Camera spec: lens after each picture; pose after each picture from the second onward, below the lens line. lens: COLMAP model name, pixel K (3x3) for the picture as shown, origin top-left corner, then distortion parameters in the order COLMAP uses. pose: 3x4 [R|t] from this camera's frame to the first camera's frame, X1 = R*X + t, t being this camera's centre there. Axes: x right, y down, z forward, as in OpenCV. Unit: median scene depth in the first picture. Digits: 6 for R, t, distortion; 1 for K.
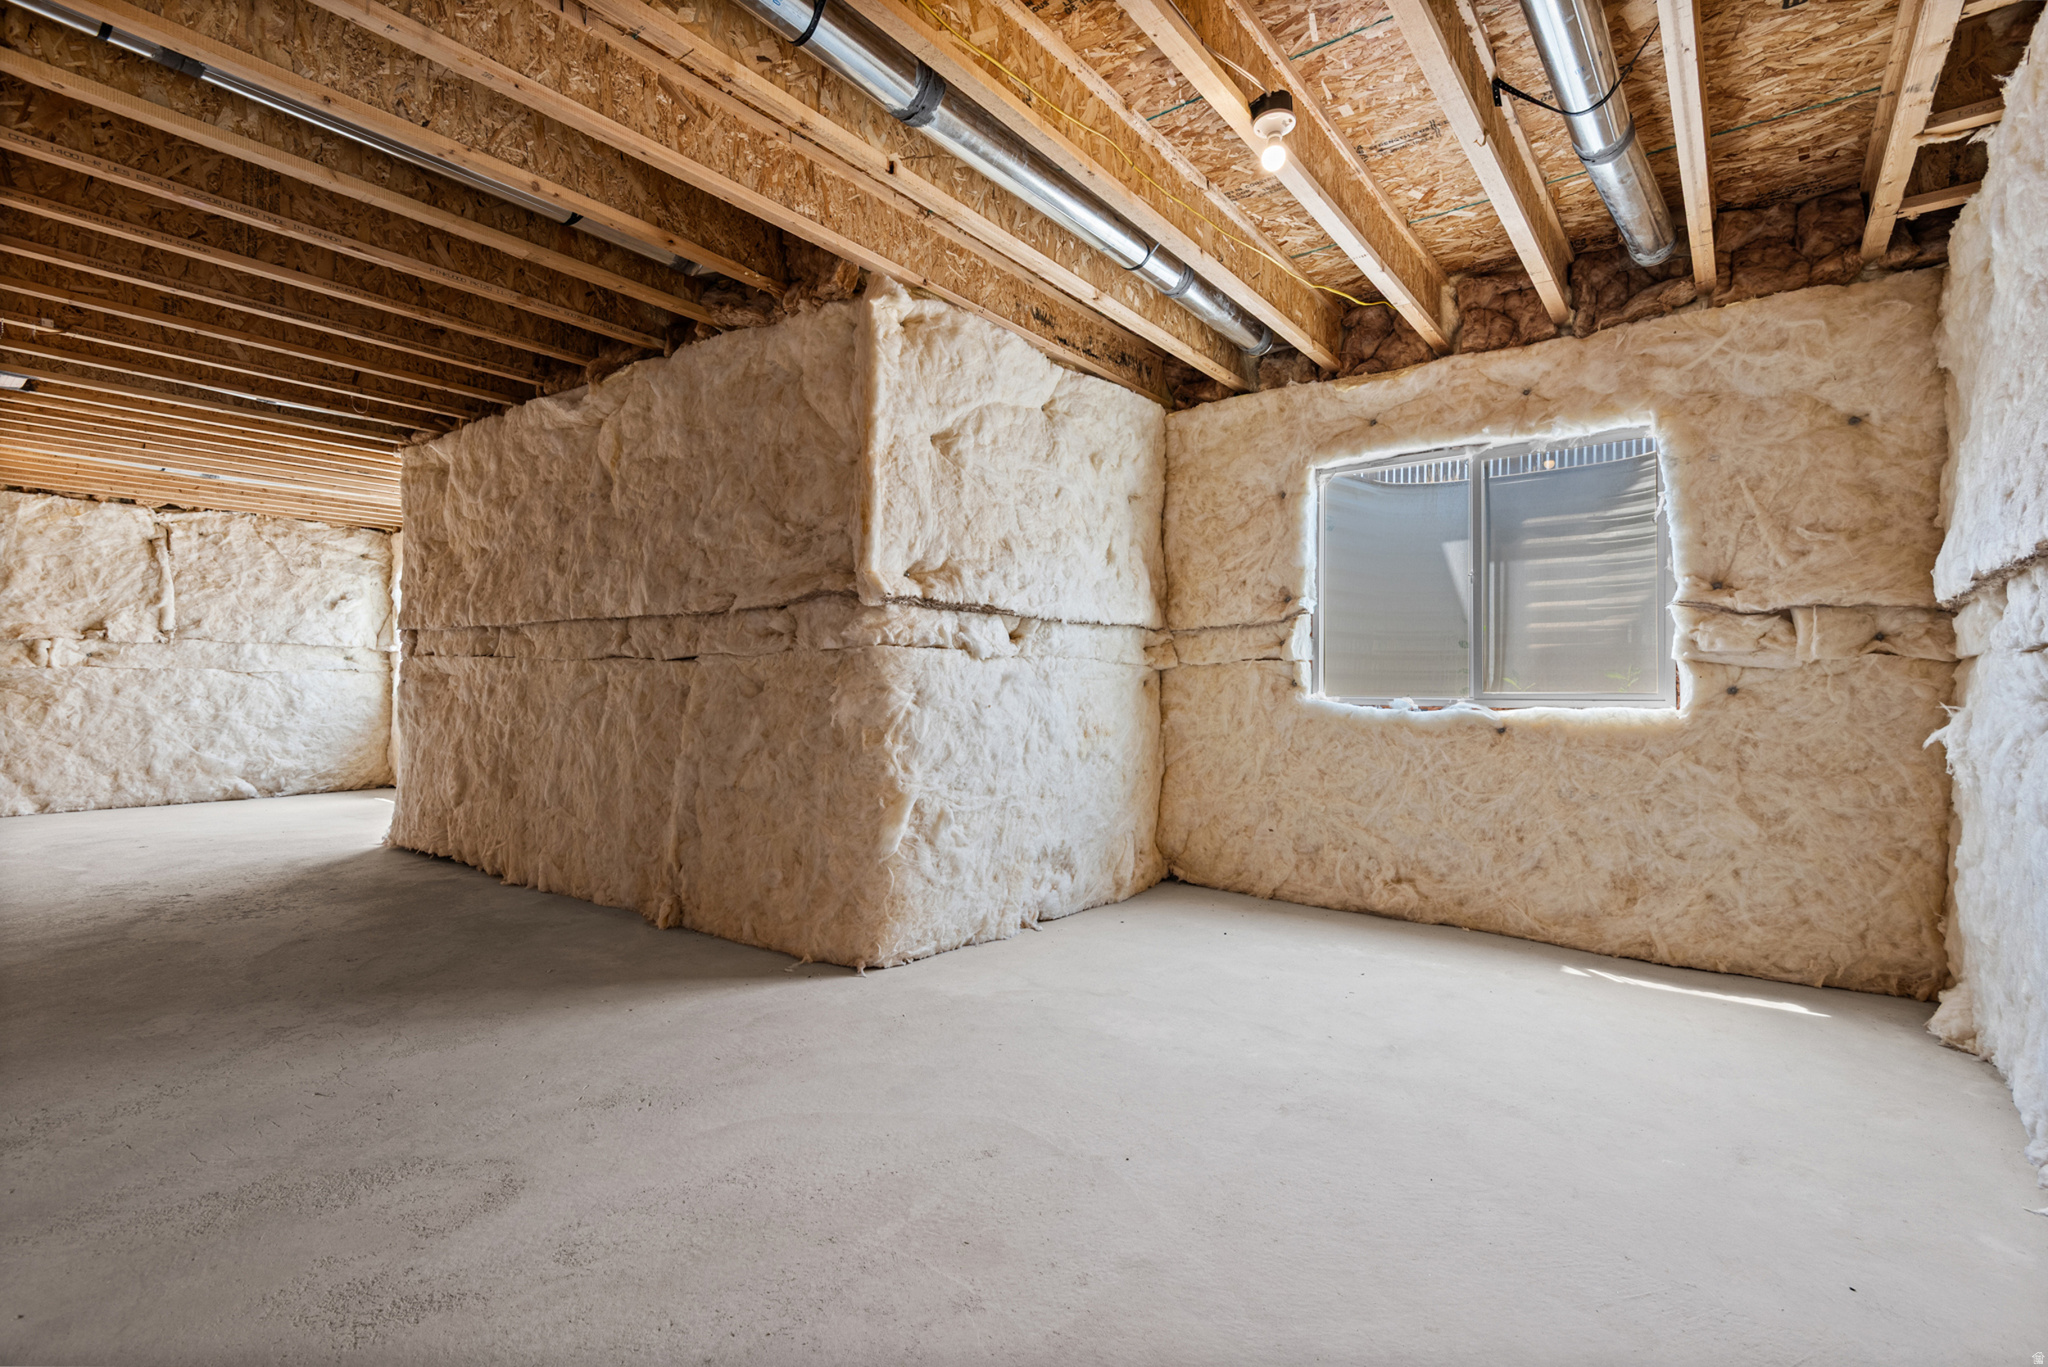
lens RADIAL K [[934.1, 0, 1026.3], [0, 934.1, 684.0], [0, 0, 1]] dist [0.020000, -0.006809]
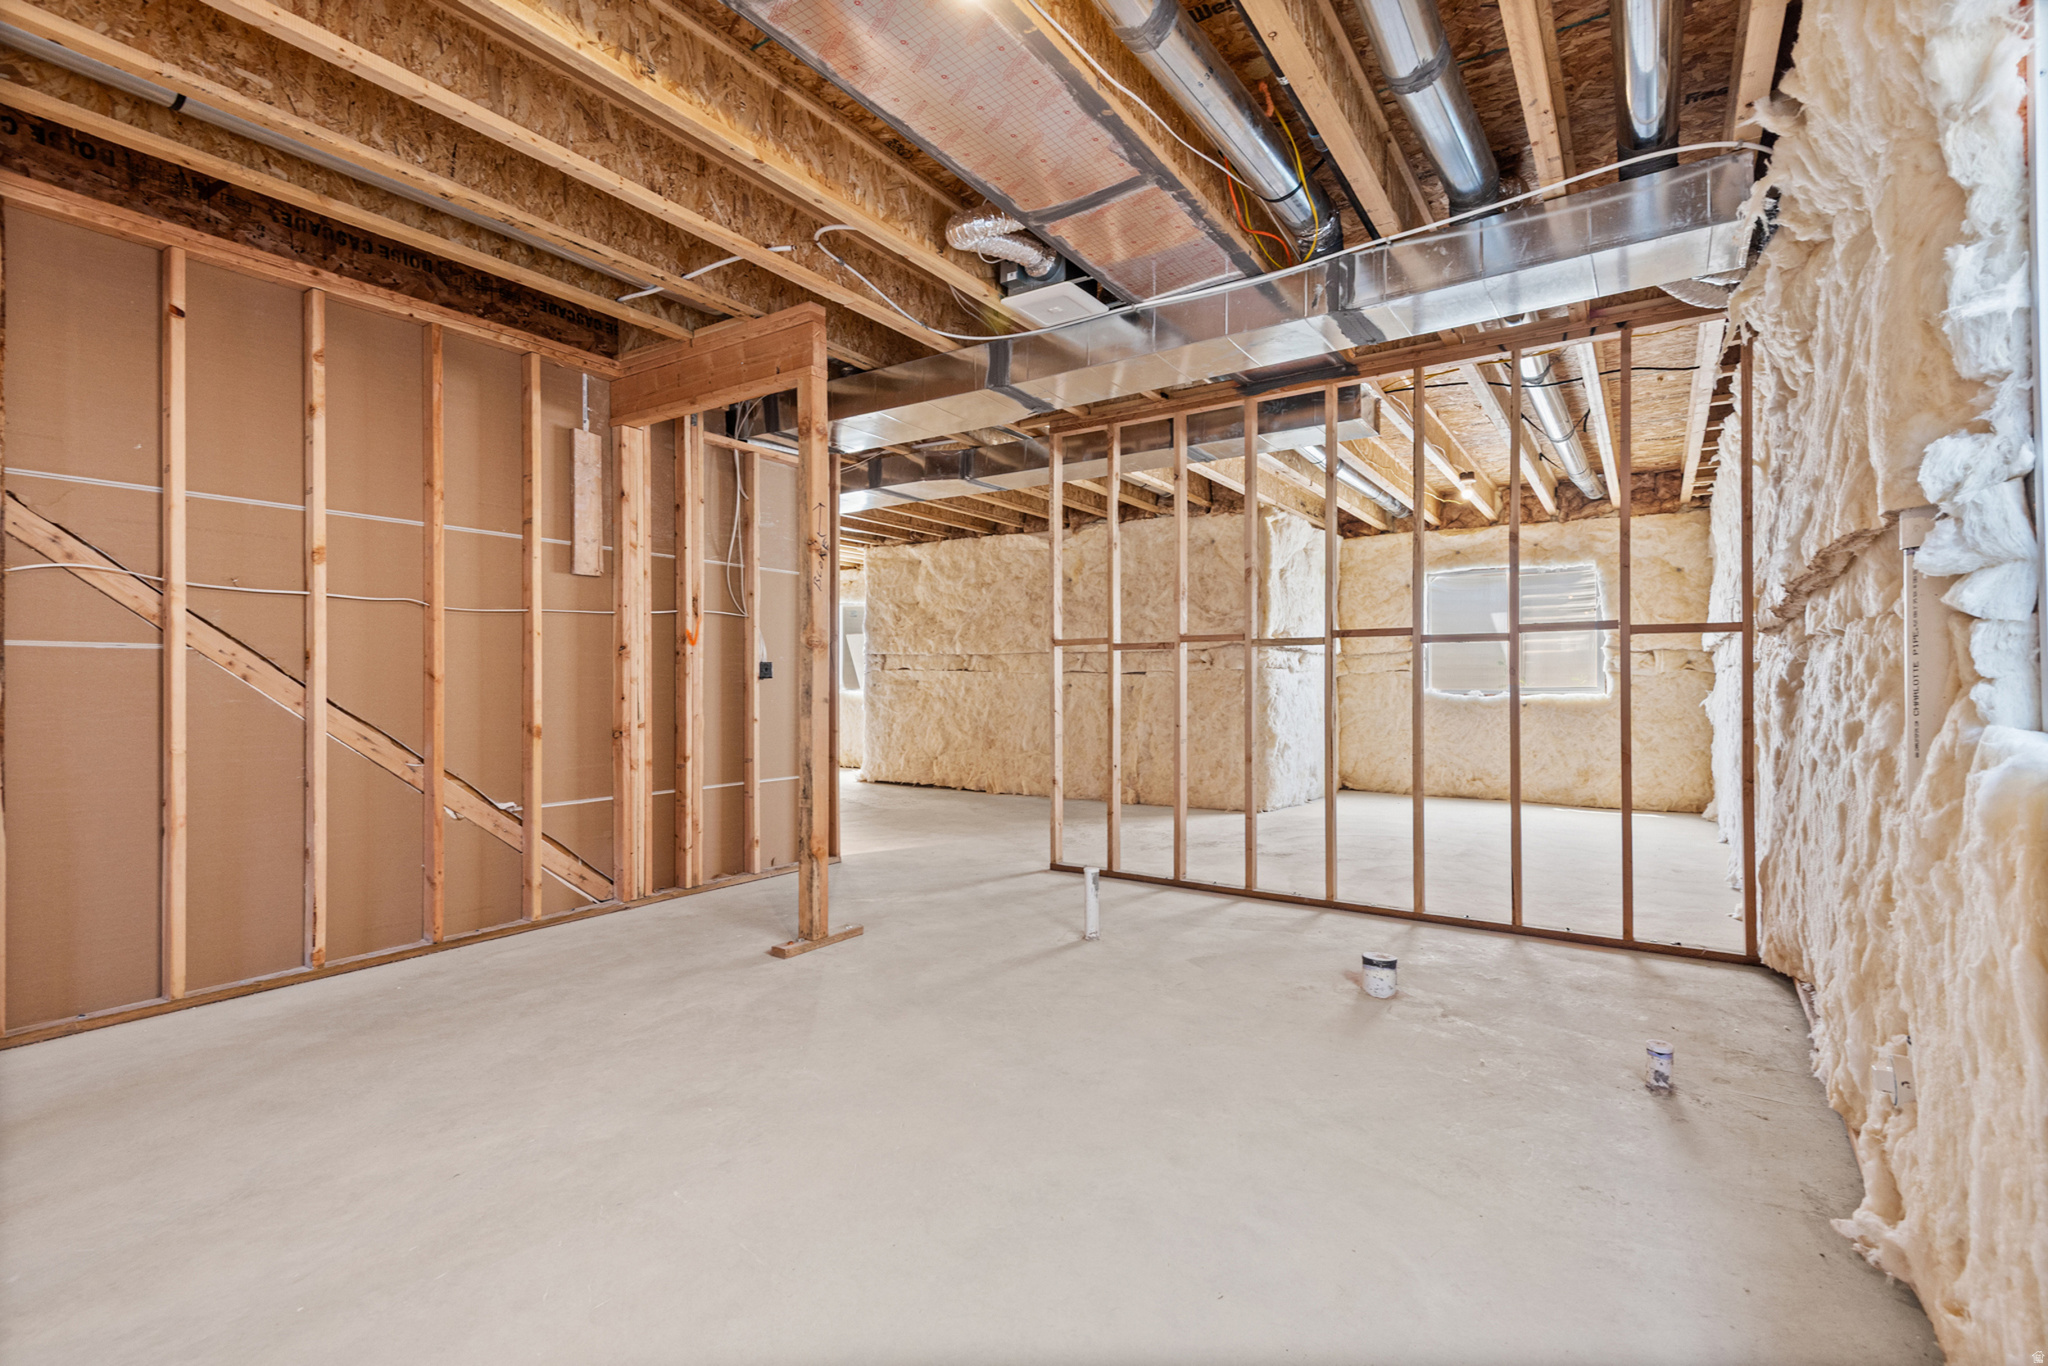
lens RADIAL K [[934.1, 0, 1020.3], [0, 934.1, 685.8], [0, 0, 1]] dist [0.020000, -0.006809]
pose [[0.998100, -0.006322, 0.061294, -0.782822], [0.006095, 0.999974, 0.003901, -0.009252], [-0.061317, -0.003520, 0.998112, -1.073815]]
